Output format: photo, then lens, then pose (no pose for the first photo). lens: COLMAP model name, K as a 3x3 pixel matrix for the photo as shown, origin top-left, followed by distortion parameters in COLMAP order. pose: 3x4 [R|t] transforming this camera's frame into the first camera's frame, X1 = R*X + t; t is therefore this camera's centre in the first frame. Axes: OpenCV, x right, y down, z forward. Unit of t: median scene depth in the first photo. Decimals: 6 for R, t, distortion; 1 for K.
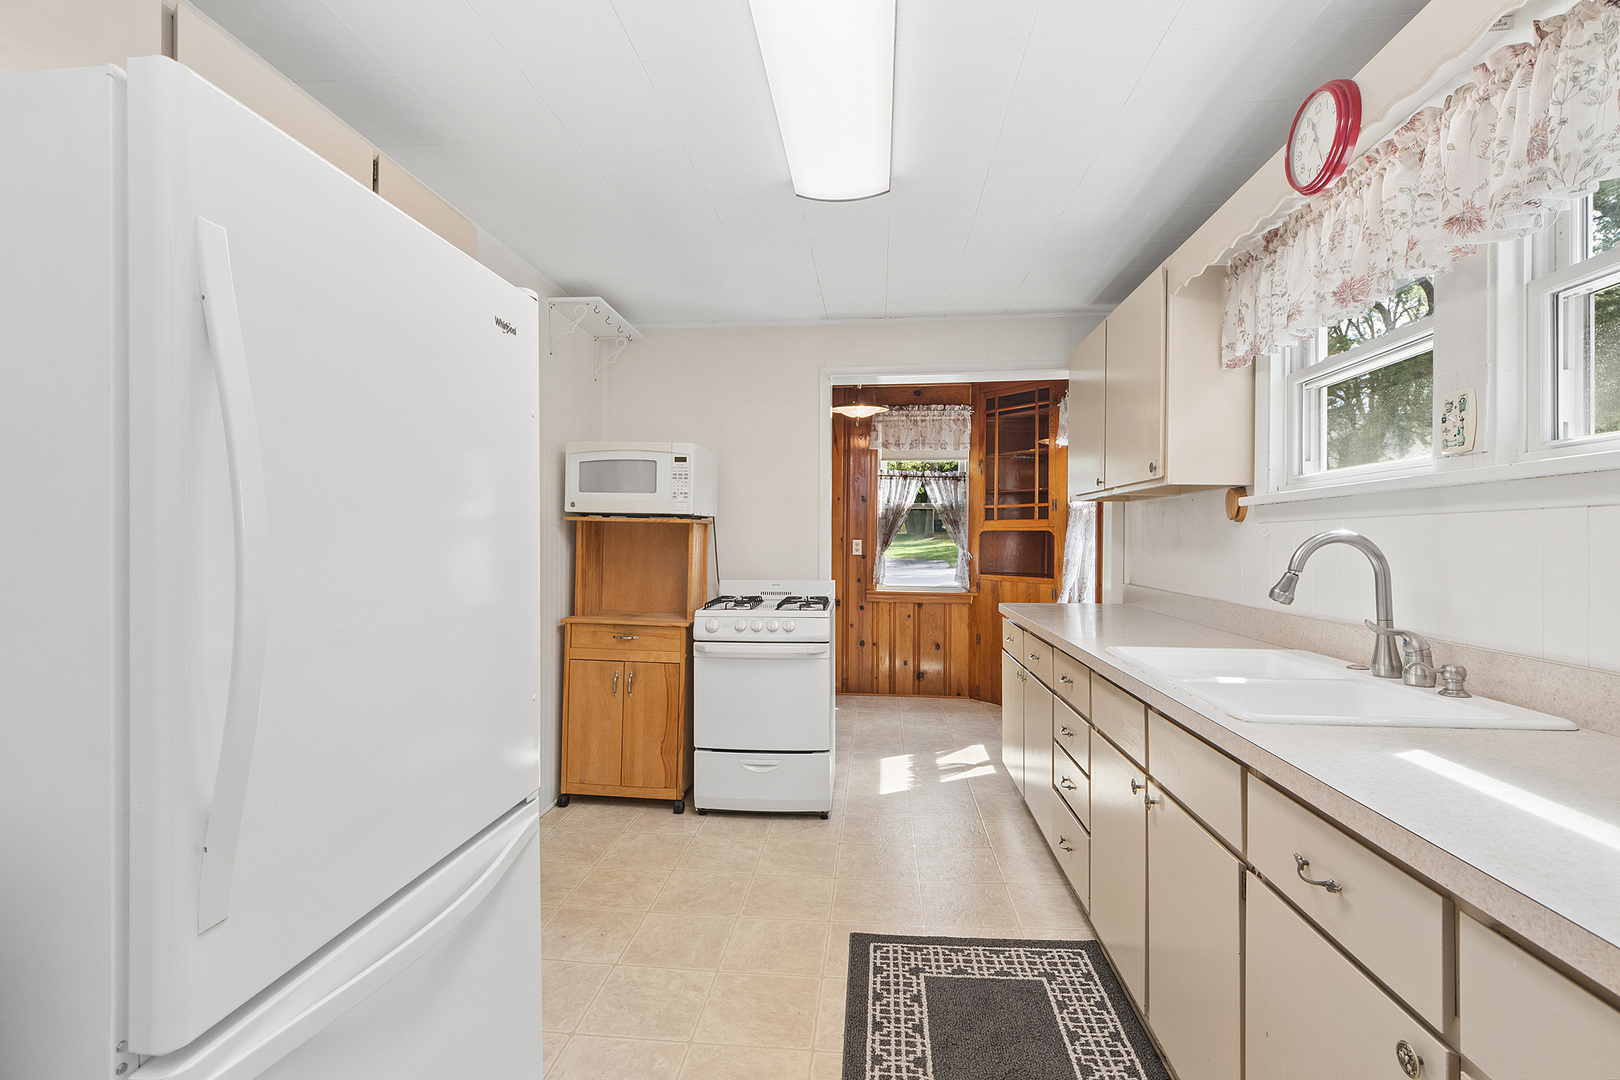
lens RADIAL K [[729.5, 0, 805.1], [0, 729.5, 540.6], [0, 0, 1]] dist [-0.003537, 0.000759]
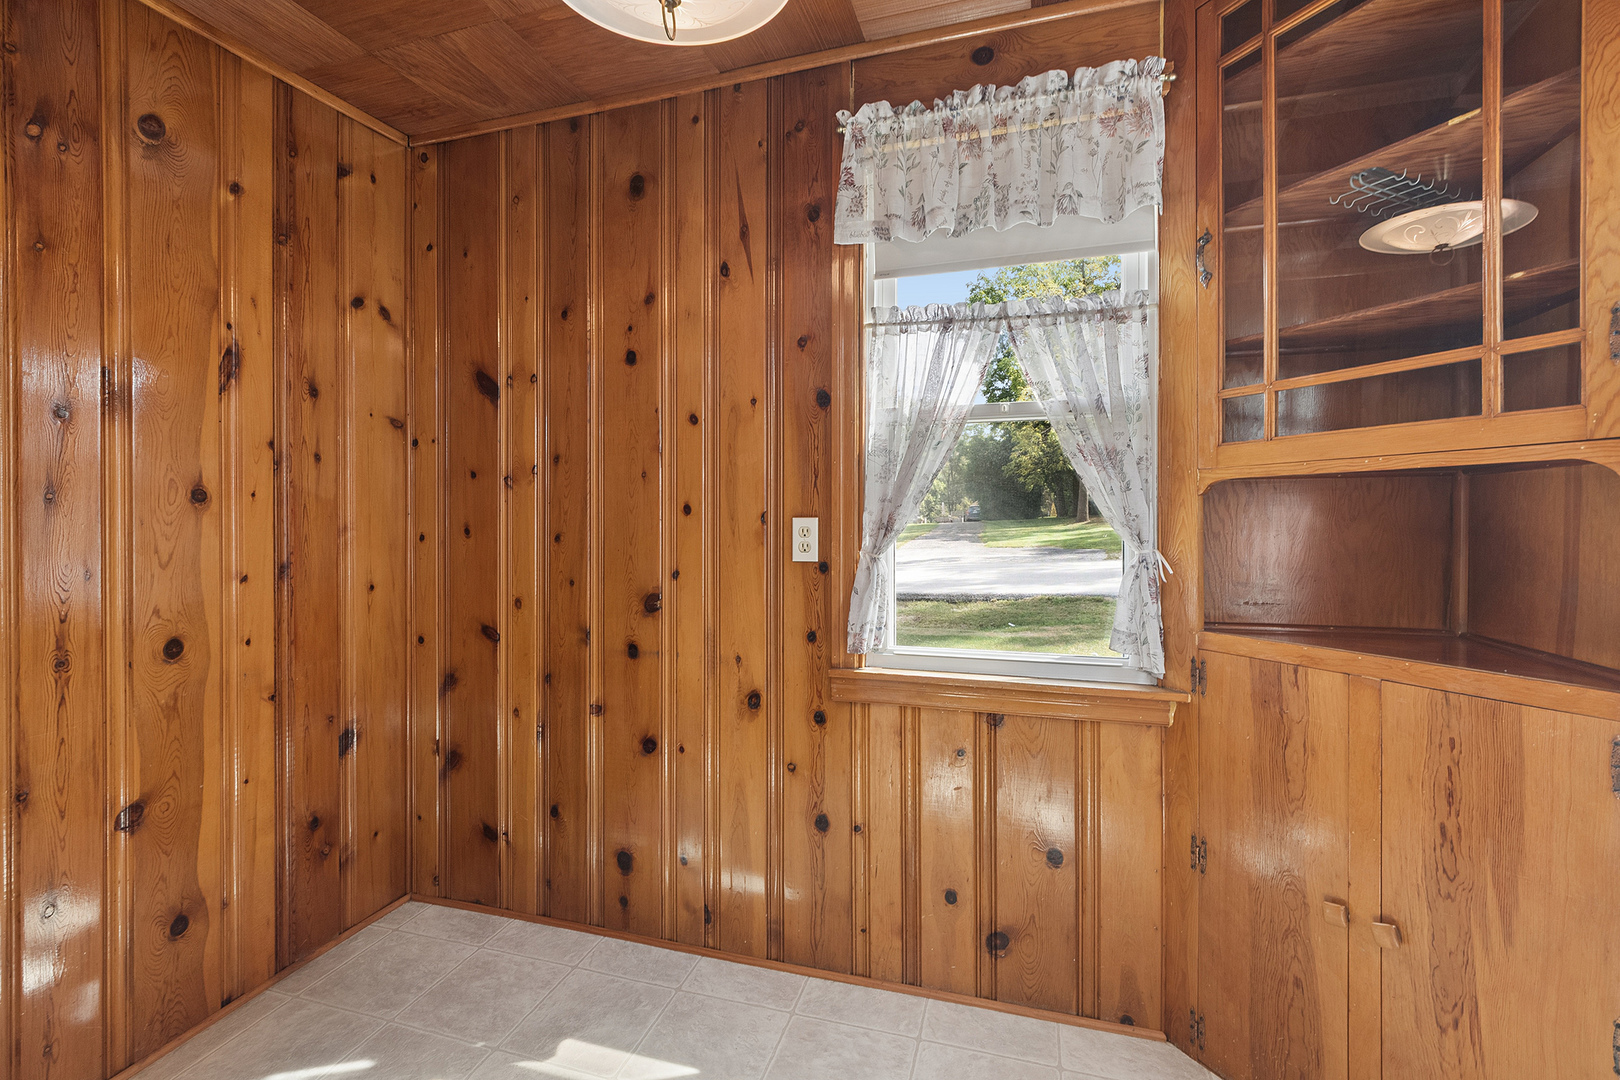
lens RADIAL K [[716.3, 0, 809.6], [0, 716.3, 530.9], [0, 0, 1]] dist [-0.002126, 0.000064]
pose [[0.980208, -0.008586, -0.197785, 0.140542], [0.009540, 0.999947, 0.003869, 0.003943], [0.197741, -0.005680, 0.980238, 0.678369]]
